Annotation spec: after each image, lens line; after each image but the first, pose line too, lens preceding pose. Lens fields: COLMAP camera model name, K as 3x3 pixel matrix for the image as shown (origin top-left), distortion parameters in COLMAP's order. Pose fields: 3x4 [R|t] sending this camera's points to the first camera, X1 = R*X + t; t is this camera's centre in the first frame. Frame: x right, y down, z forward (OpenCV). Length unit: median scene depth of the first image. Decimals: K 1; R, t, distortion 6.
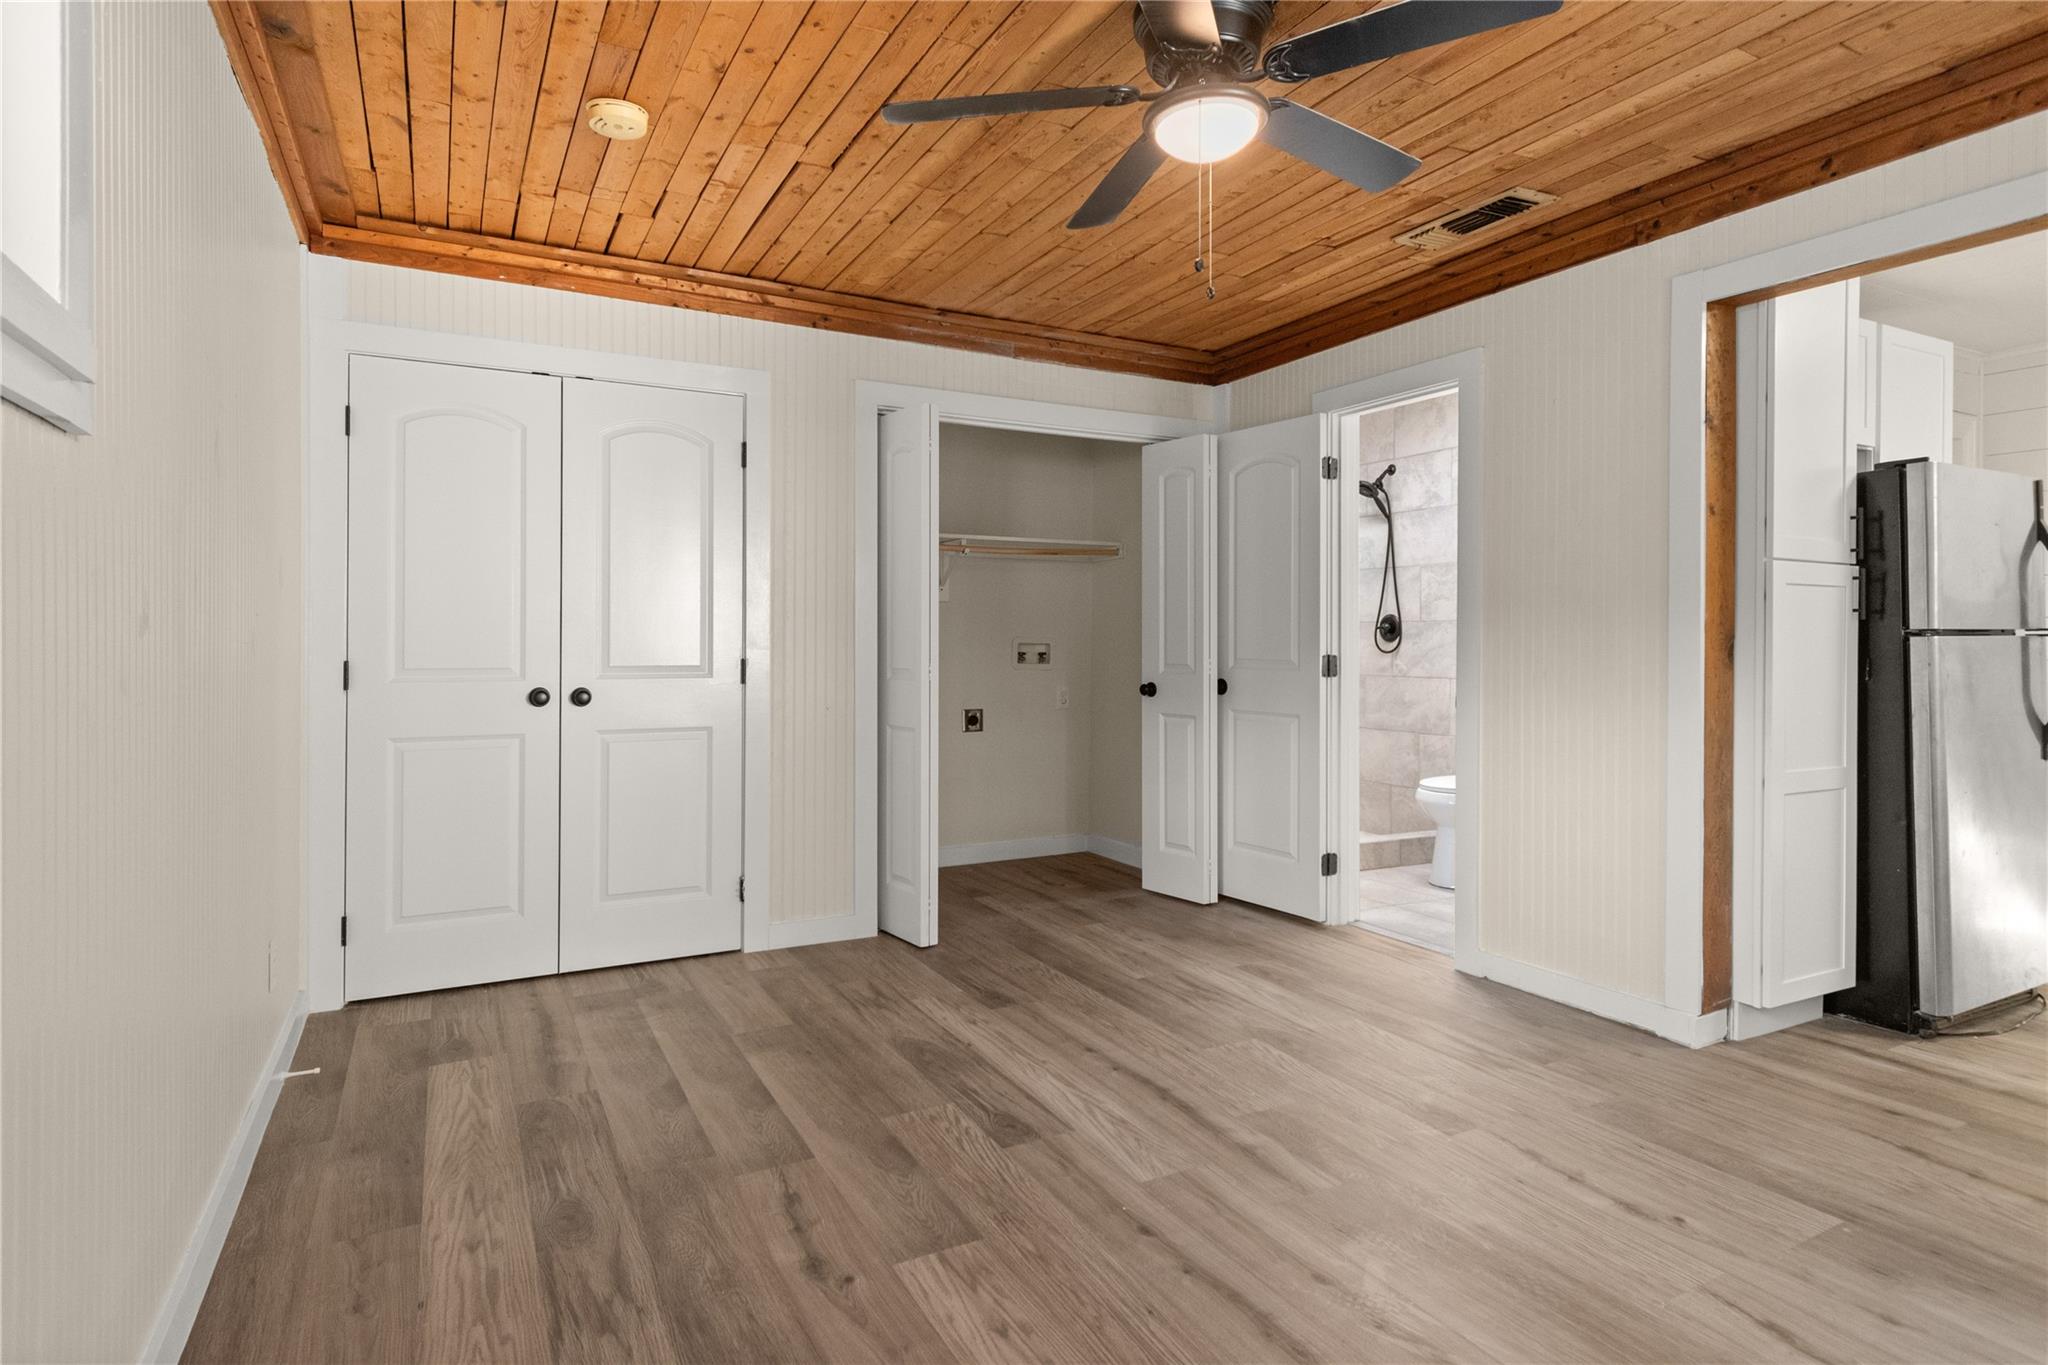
lens RADIAL K [[1072.3, 0, 1039.2], [0, 1072.3, 638.3], [0, 0, 1]] dist [-0.001243, -0.000753]
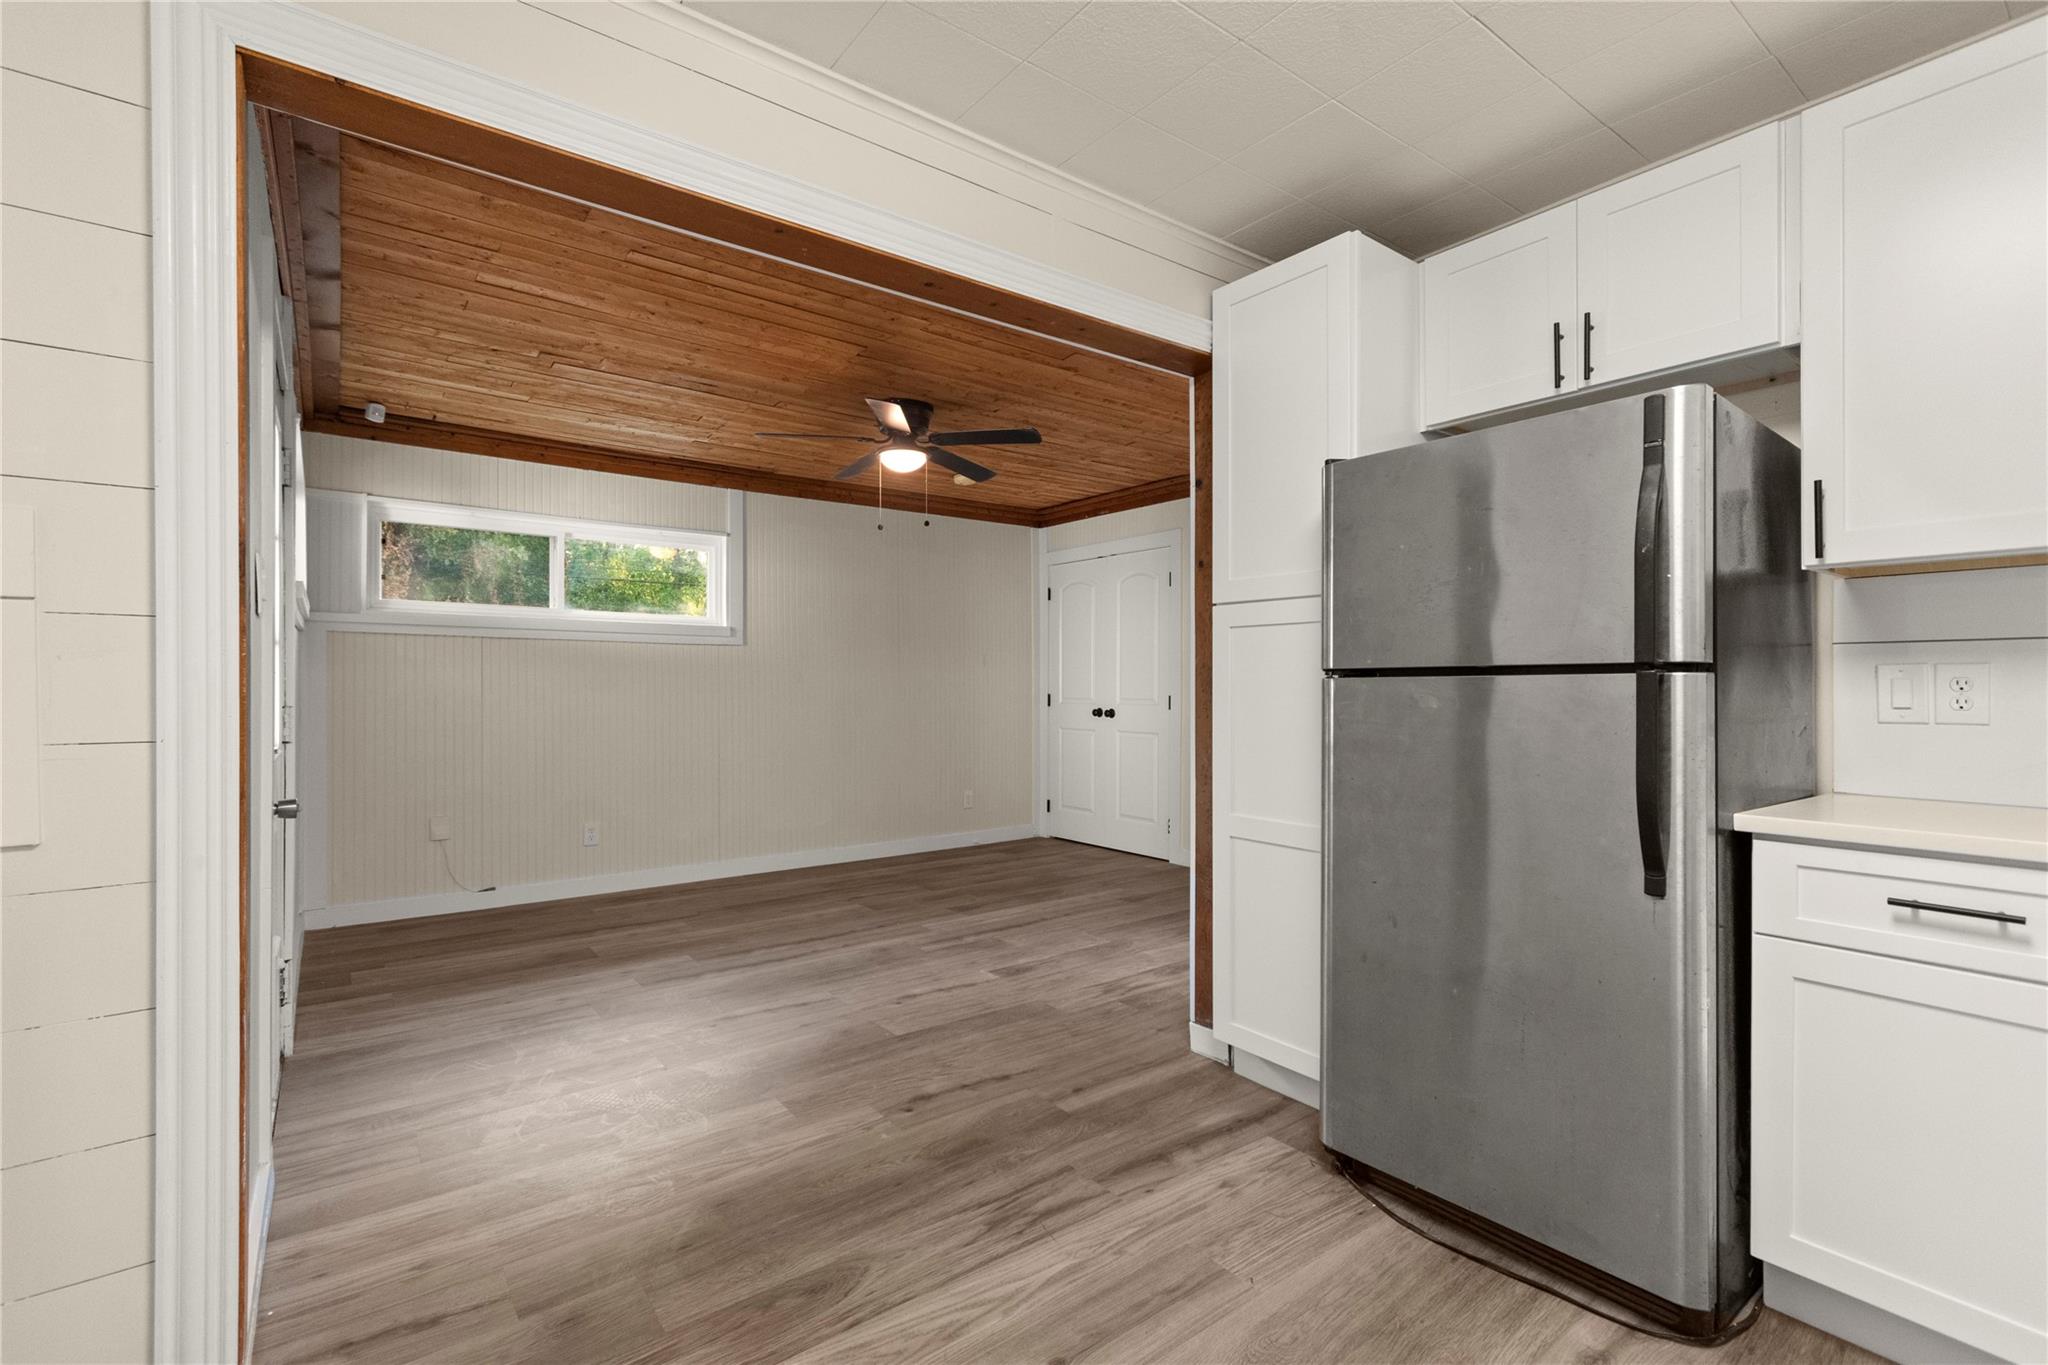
lens RADIAL K [[939.4, 0, 1025.9], [0, 939.4, 682.6], [0, 0, 1]] dist [-0.005916, 0.000710]
pose [[0.154086, -0.005088, -0.988044, 0.914513], [0.004490, 0.999980, -0.004449, 0.003170], [0.988047, -0.003750, 0.154106, 0.402588]]
